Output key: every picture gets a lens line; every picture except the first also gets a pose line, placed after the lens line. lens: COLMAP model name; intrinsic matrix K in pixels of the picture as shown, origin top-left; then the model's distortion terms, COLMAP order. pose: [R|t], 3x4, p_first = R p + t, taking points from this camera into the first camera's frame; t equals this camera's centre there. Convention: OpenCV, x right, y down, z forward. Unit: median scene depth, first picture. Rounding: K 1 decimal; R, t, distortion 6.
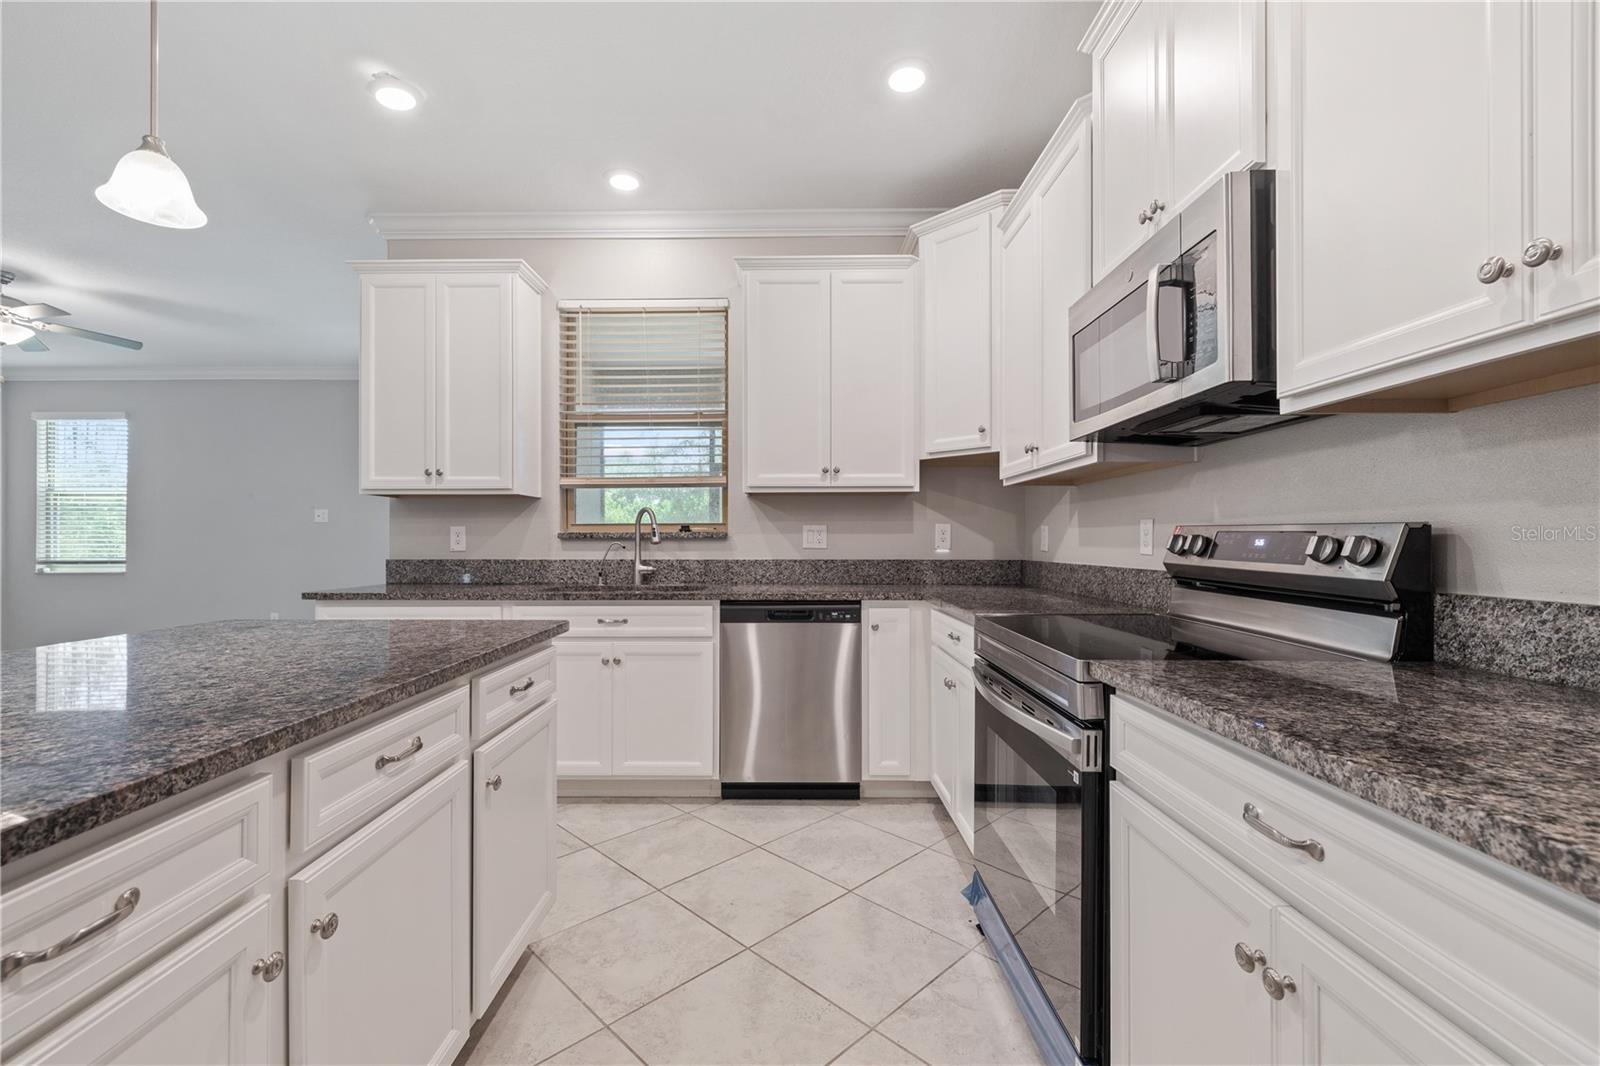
lens RADIAL K [[702.5, 0, 797.3], [0, 702.5, 541.2], [0, 0, 1]] dist [-0.000652, -0.000014]
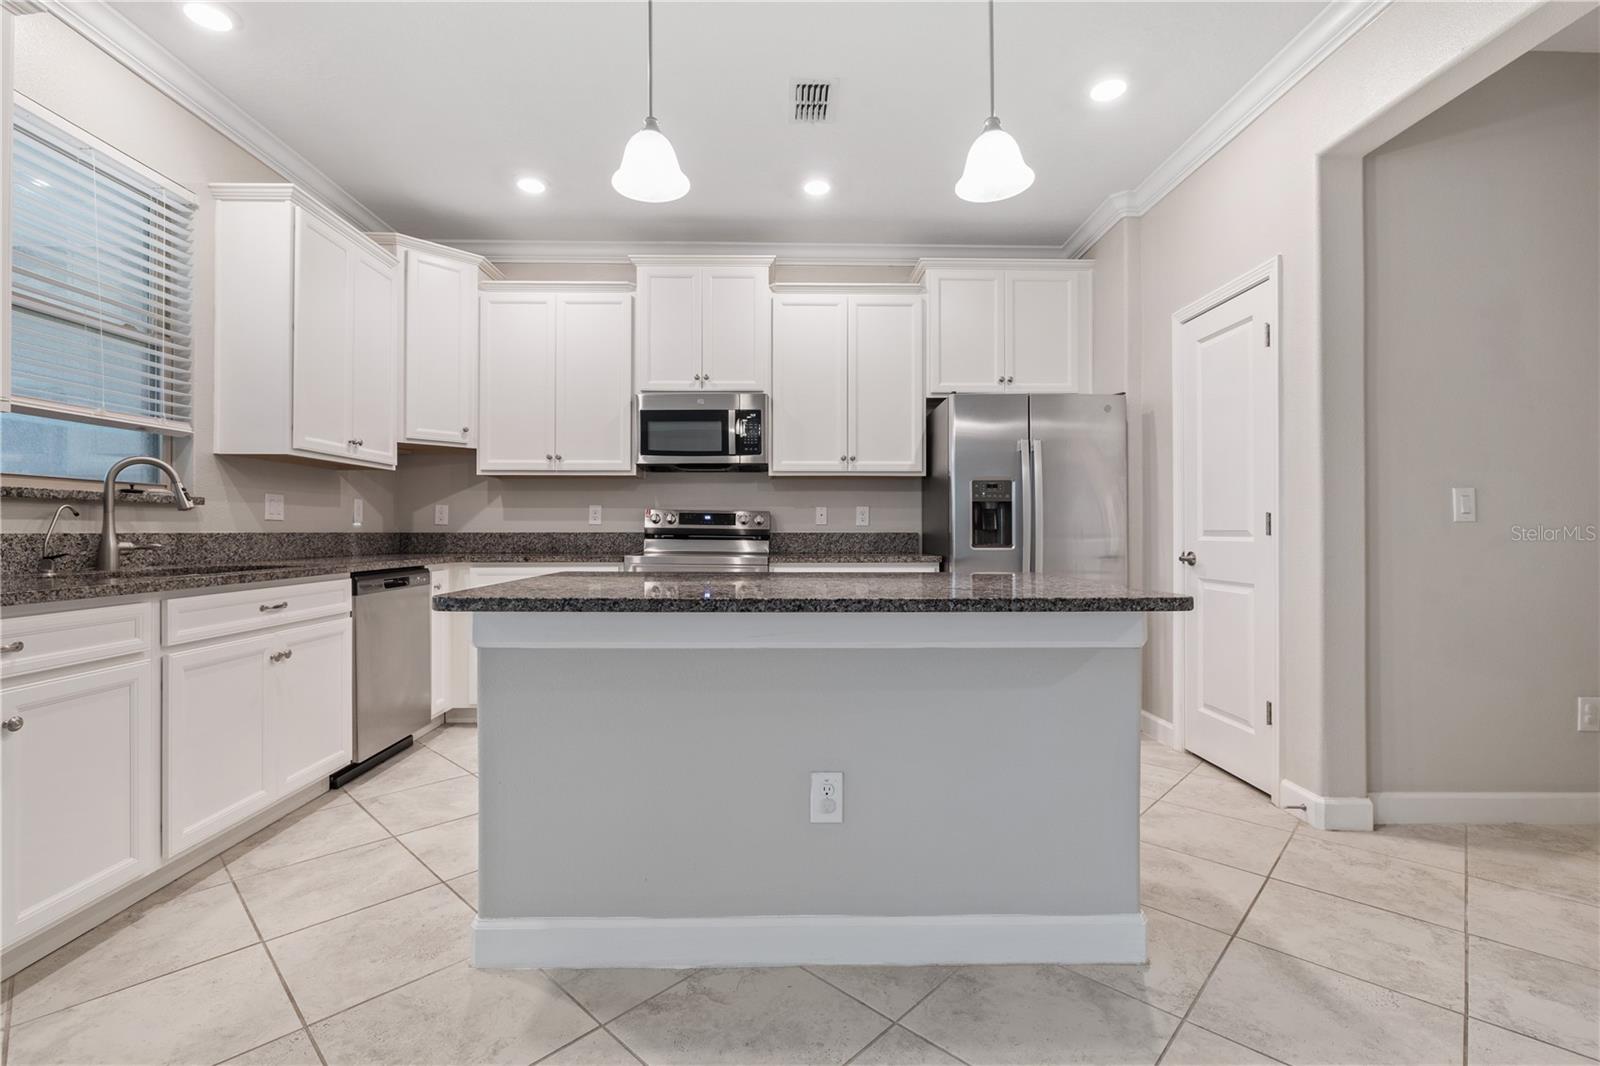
lens RADIAL K [[706.6, 0, 800.0], [0, 706.6, 533.0], [0, 0, 1]] dist [-0.000162, -0.000060]
pose [[-0.035590, -0.003900, 0.999359, -0.921131], [-0.000411, 0.999992, 0.003888, 0.023112], [-0.999366, -0.000272, -0.035591, 0.371027]]
